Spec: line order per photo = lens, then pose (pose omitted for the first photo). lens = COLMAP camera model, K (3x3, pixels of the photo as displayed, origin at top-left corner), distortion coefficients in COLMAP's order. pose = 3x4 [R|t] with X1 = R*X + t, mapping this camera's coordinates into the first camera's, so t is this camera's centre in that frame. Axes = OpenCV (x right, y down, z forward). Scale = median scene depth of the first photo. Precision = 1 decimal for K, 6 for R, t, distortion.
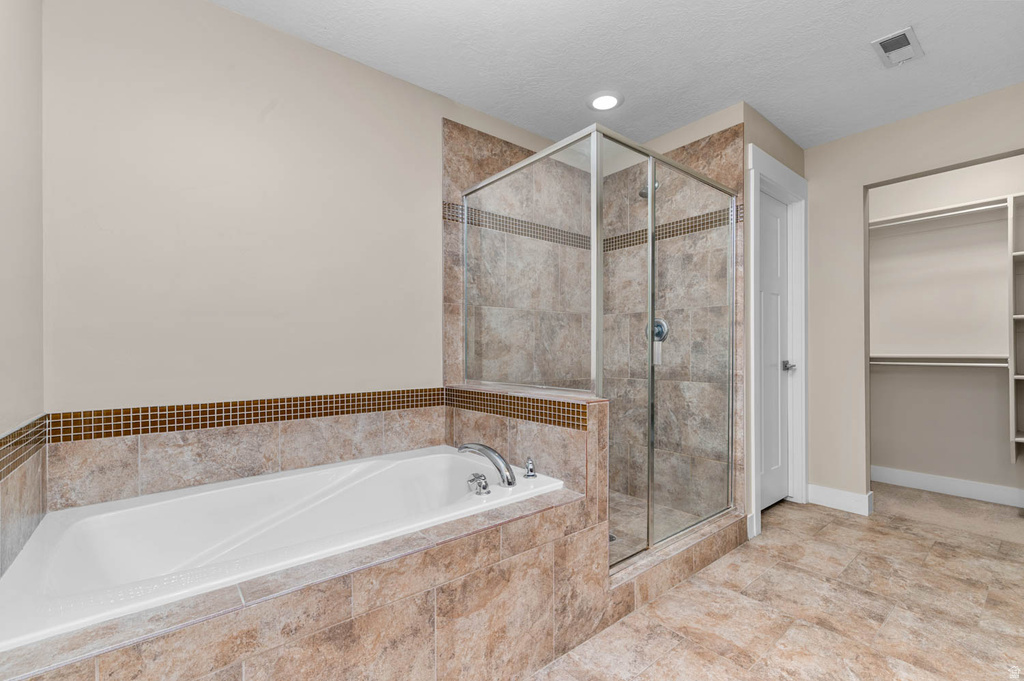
lens RADIAL K [[443.8, 0, 517.8], [0, 443.8, 349.5], [0, 0, 1]] dist [0.006600, 0.000330]
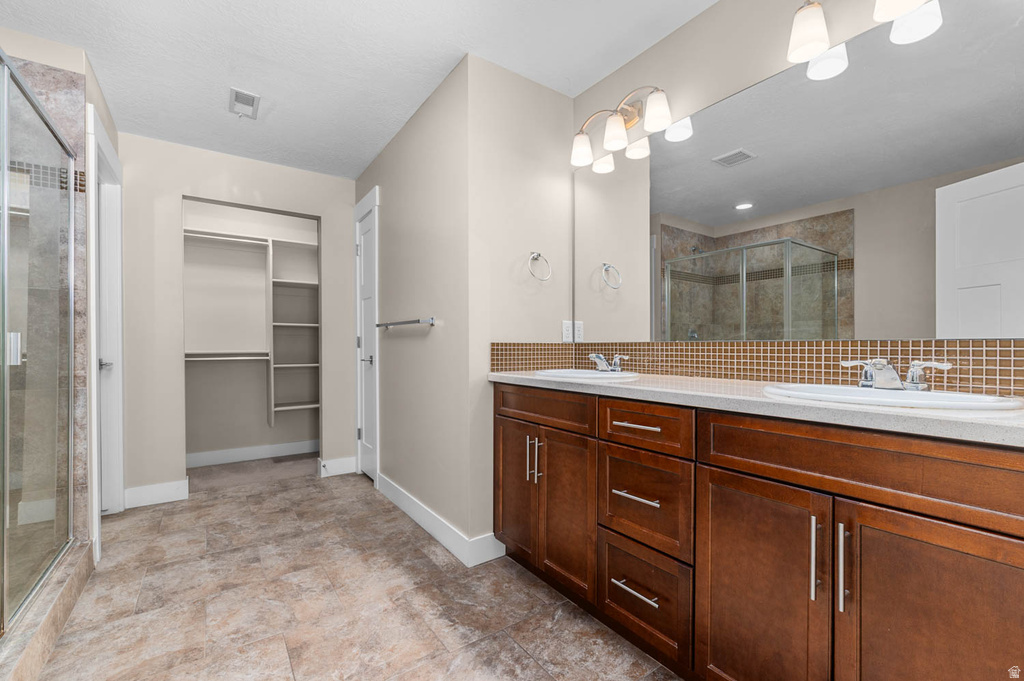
lens RADIAL K [[443.8, 0, 517.8], [0, 443.8, 349.5], [0, 0, 1]] dist [0.006600, 0.000330]
pose [[0.077555, -0.003358, 0.996982, -0.317362], [0.000677, 0.999994, 0.003315, 0.005665], [-0.996988, 0.000418, 0.077557, 0.141883]]
